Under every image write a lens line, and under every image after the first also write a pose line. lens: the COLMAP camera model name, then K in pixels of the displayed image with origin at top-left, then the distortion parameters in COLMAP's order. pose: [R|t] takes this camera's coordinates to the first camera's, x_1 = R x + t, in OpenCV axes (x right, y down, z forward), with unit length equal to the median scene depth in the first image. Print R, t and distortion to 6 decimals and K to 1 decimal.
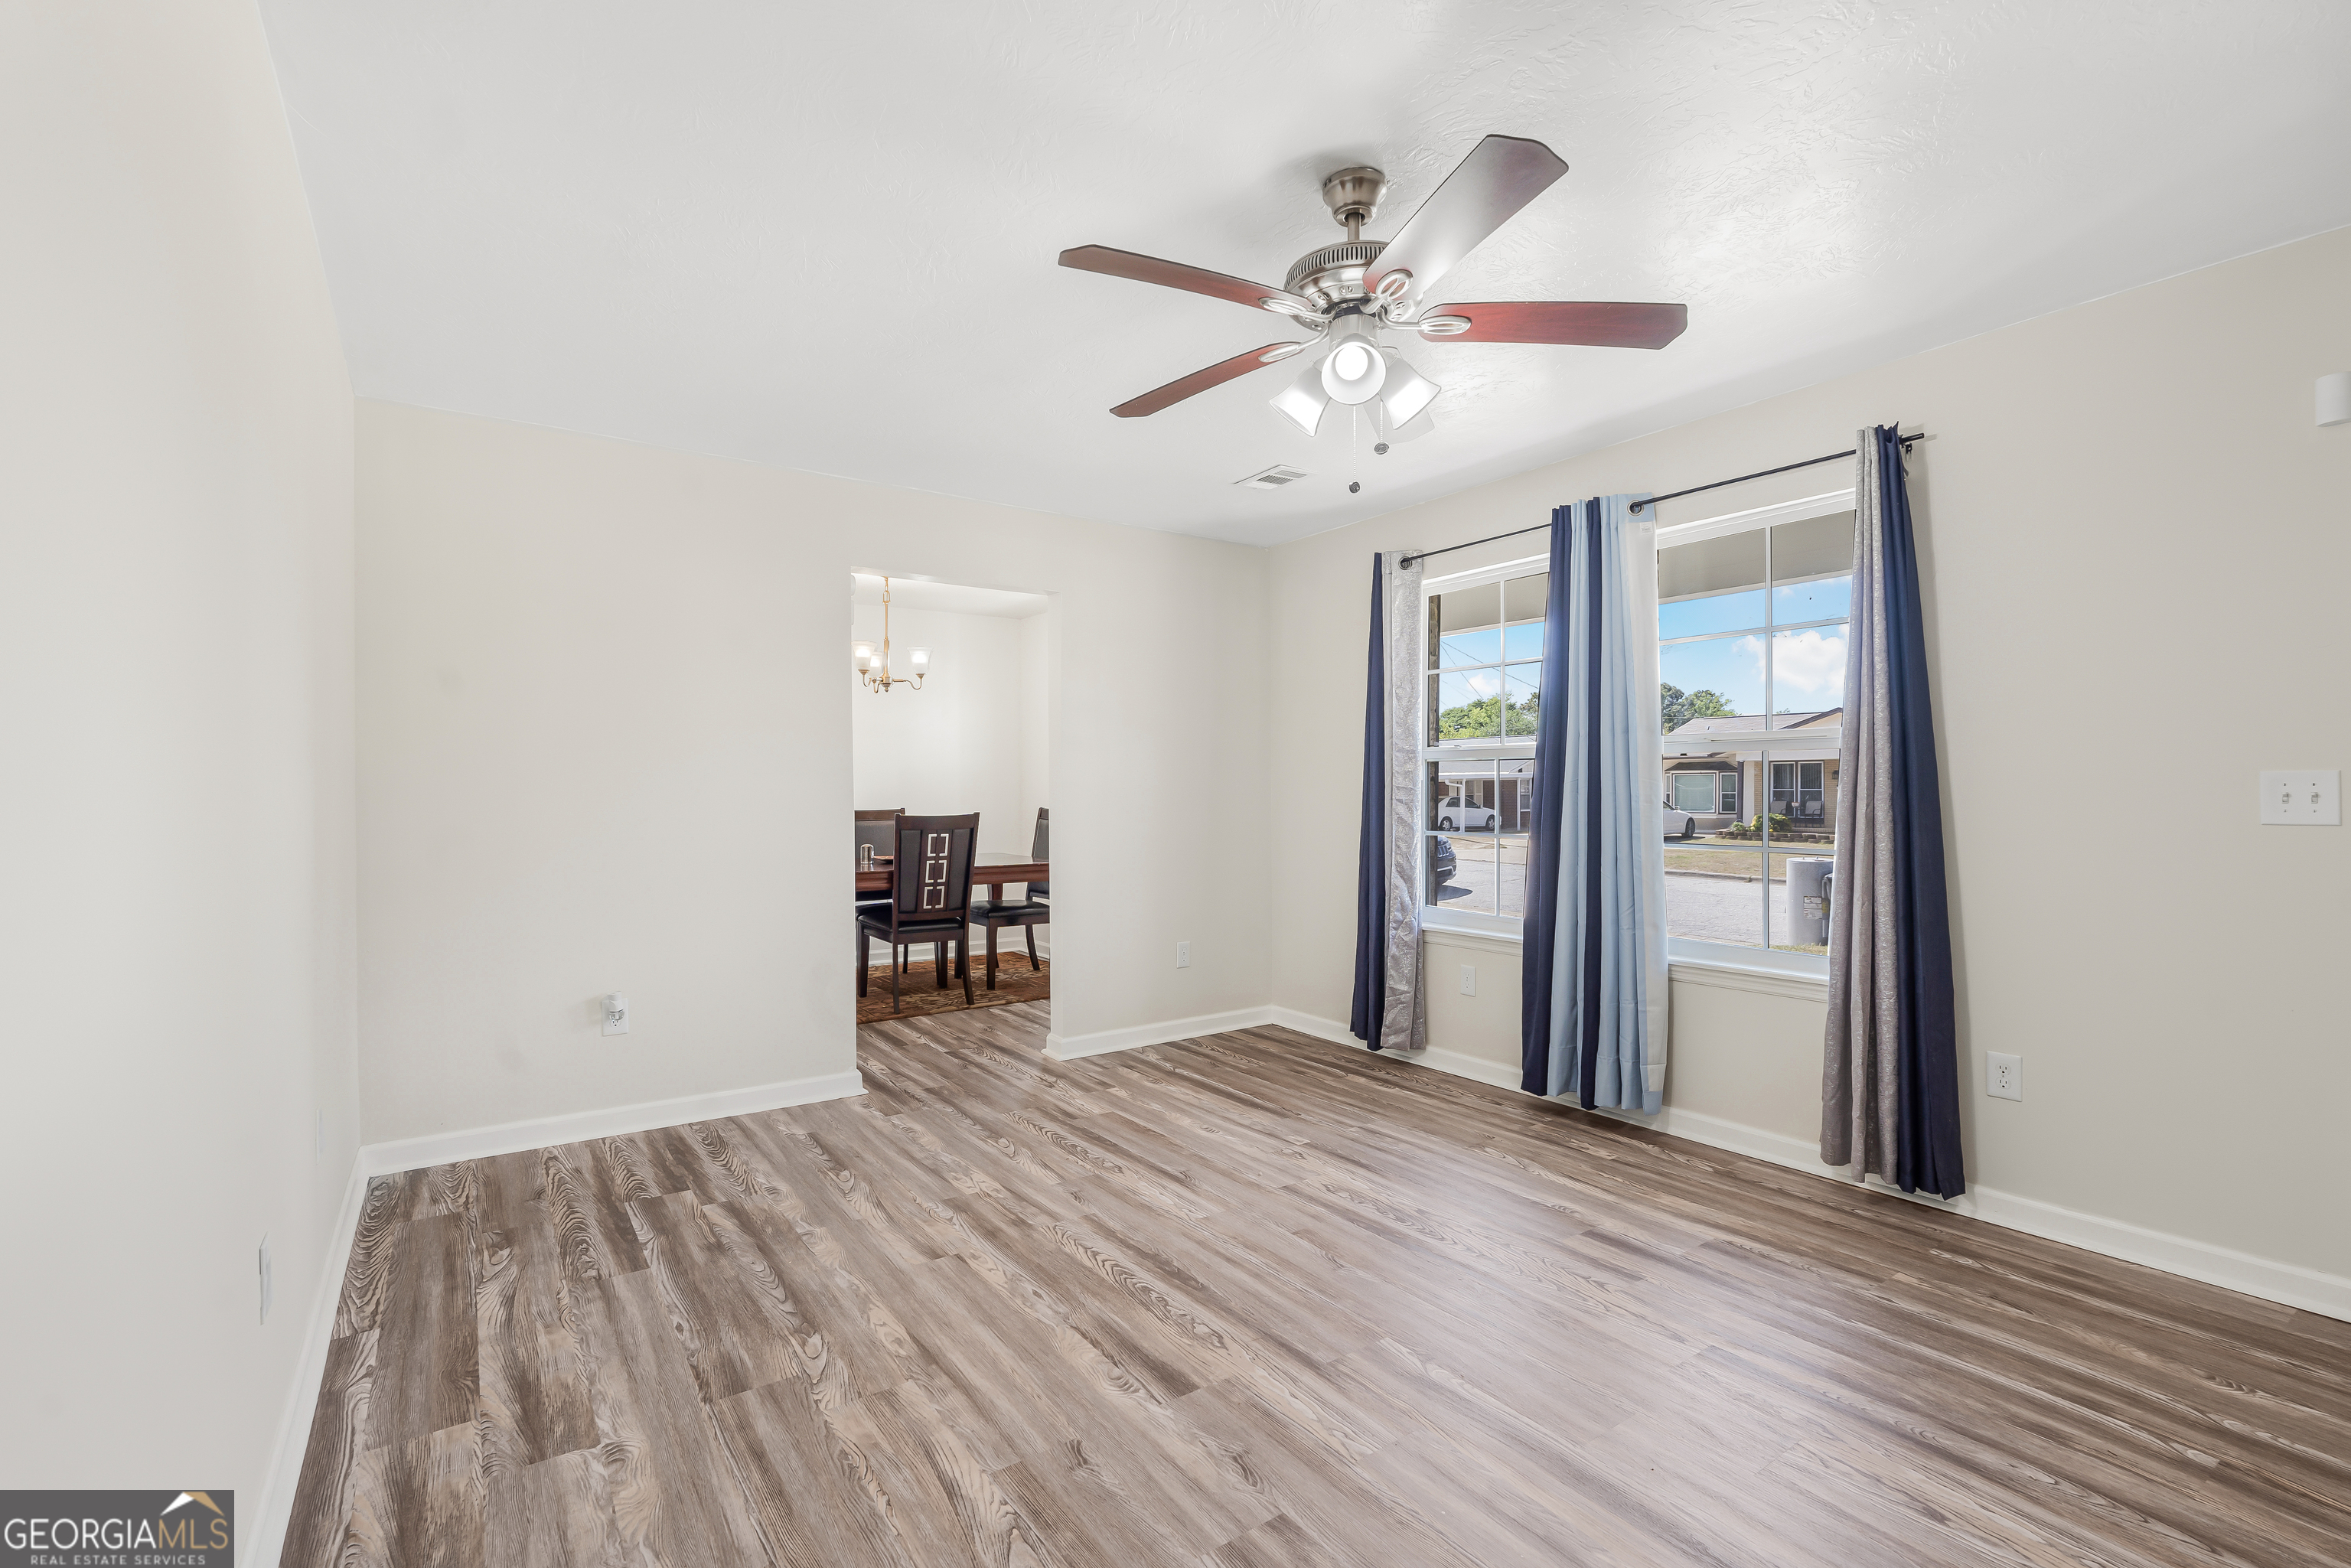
lens RADIAL K [[1041.7, 0, 1169.5], [0, 1041.7, 789.8], [0, 0, 1]] dist [-0.005097, -0.000002]
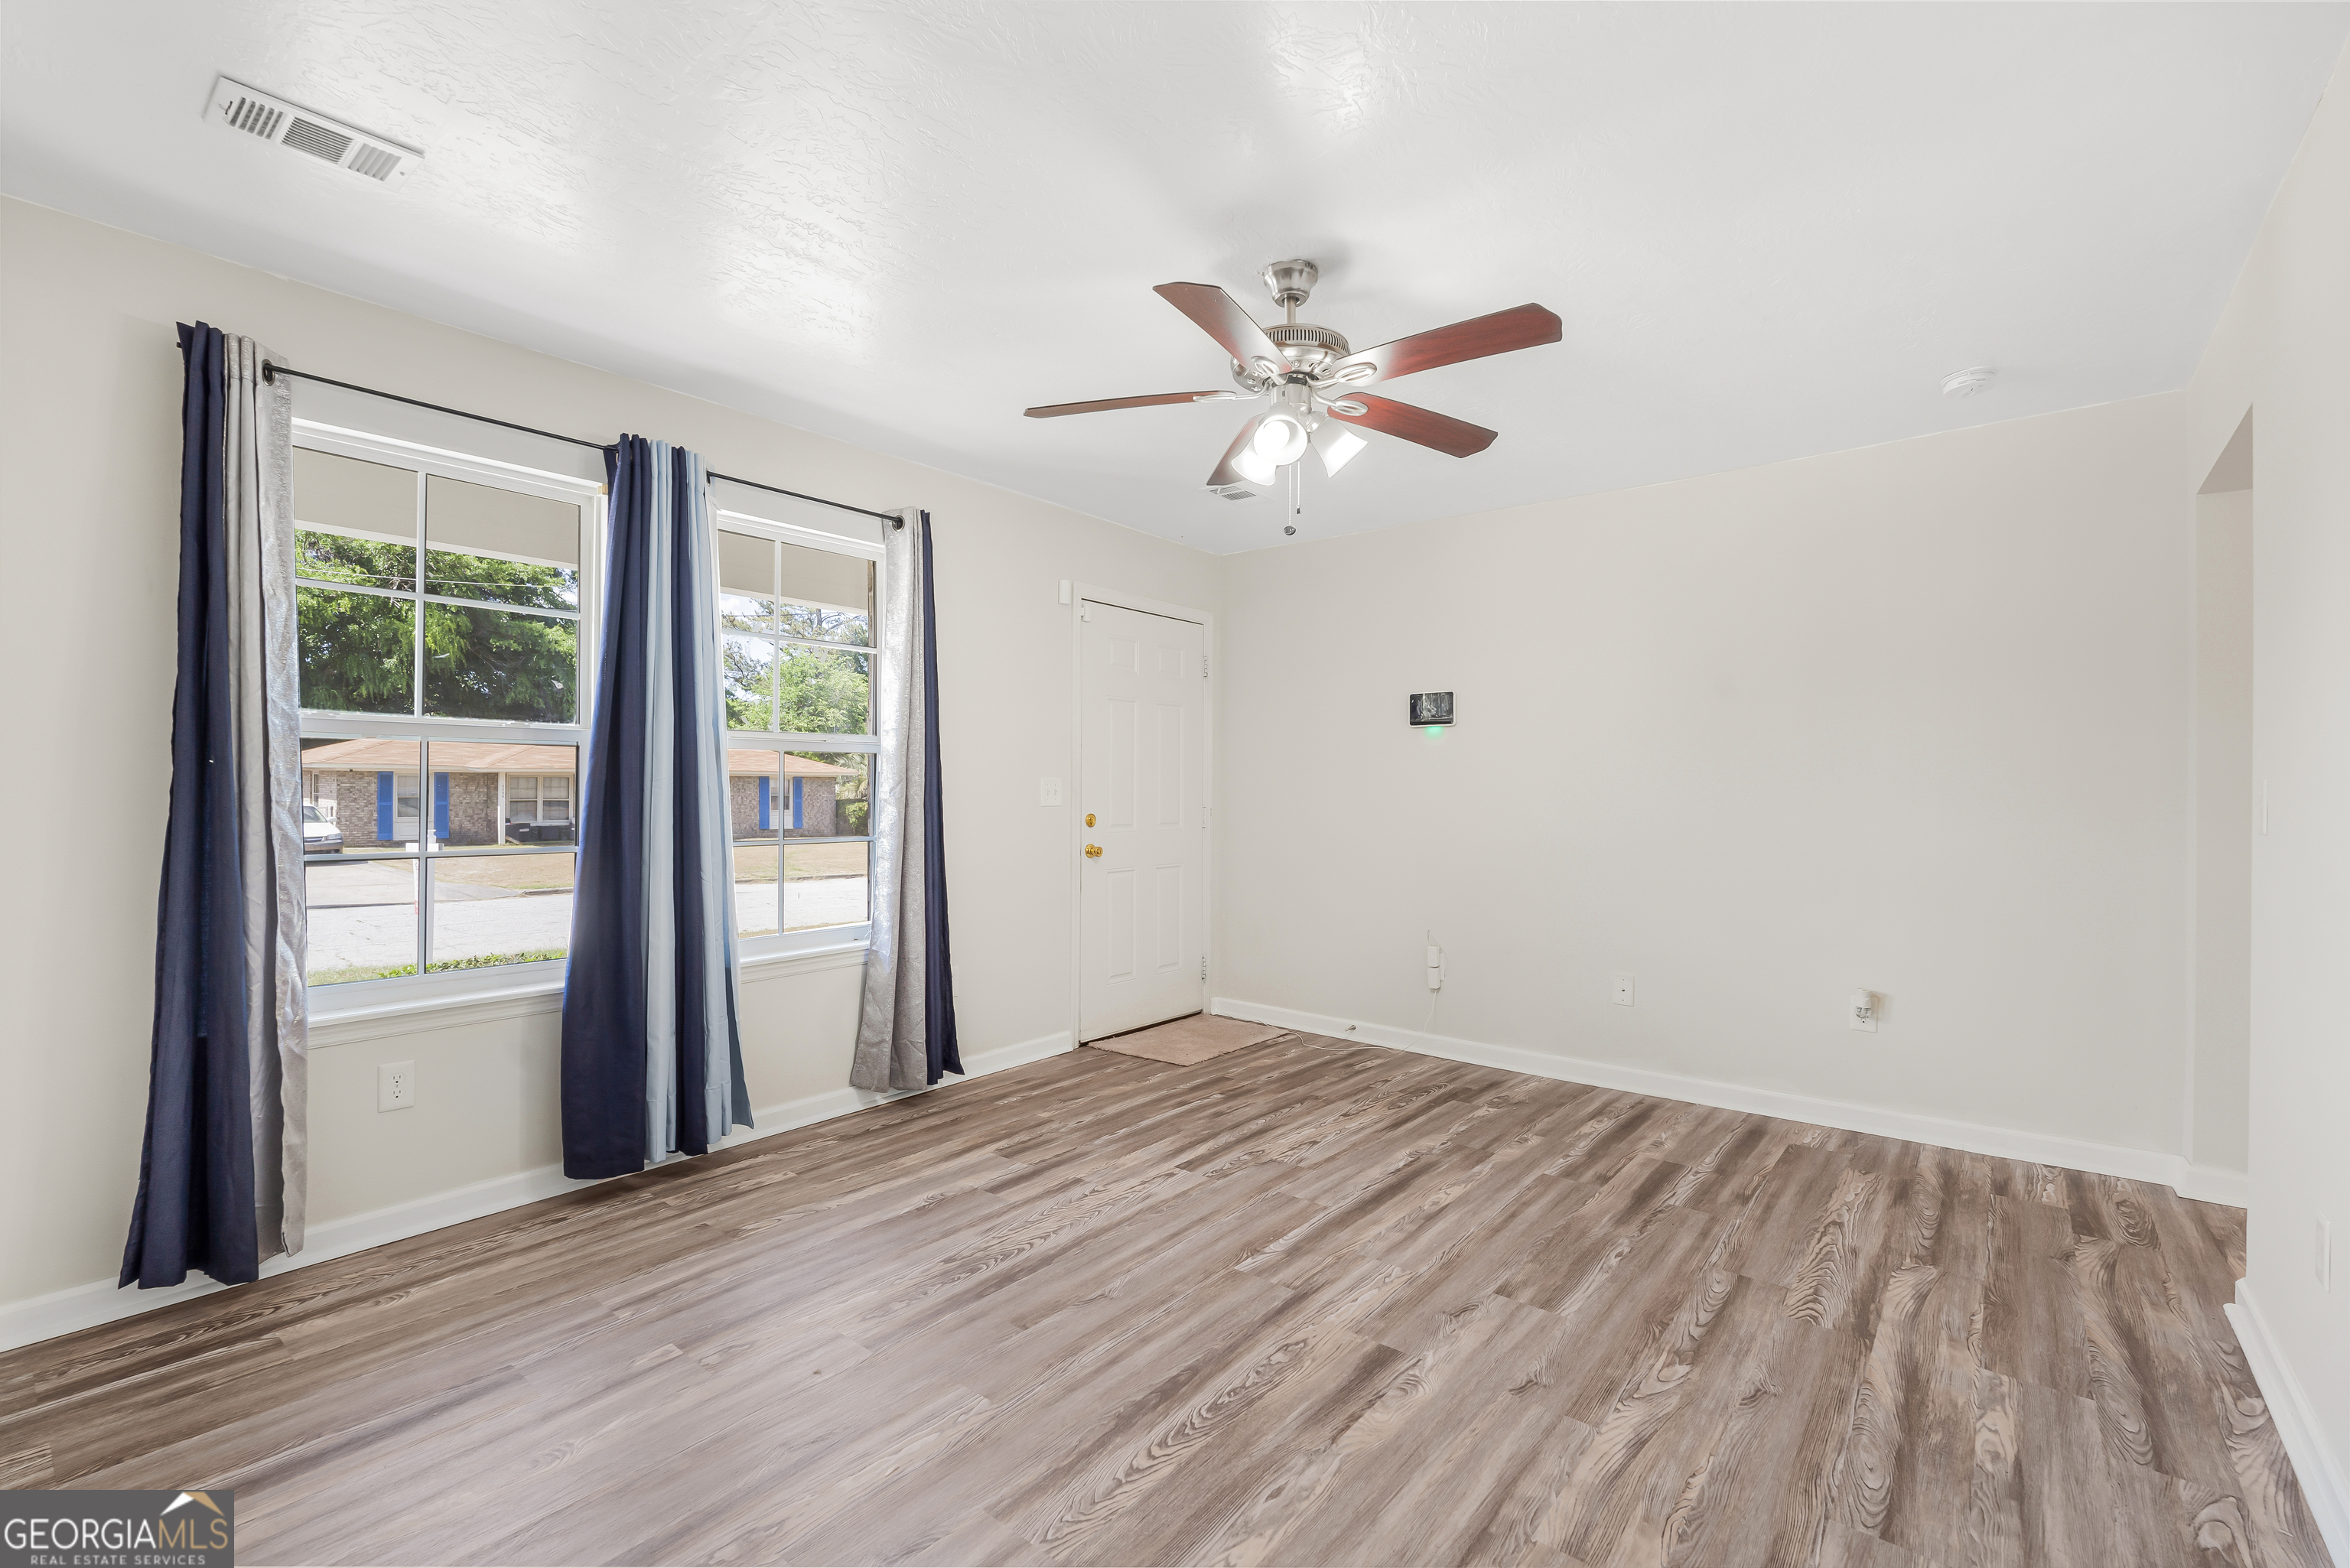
lens RADIAL K [[1041.2, 0, 1168.1], [0, 1041.2, 790.5], [0, 0, 1]] dist [-0.005097, -0.000002]
pose [[-0.285964, -0.001212, 0.958240, -0.798098], [-0.004413, 0.999990, -0.000052, 0.003008], [-0.958230, -0.004244, -0.285967, 1.292322]]
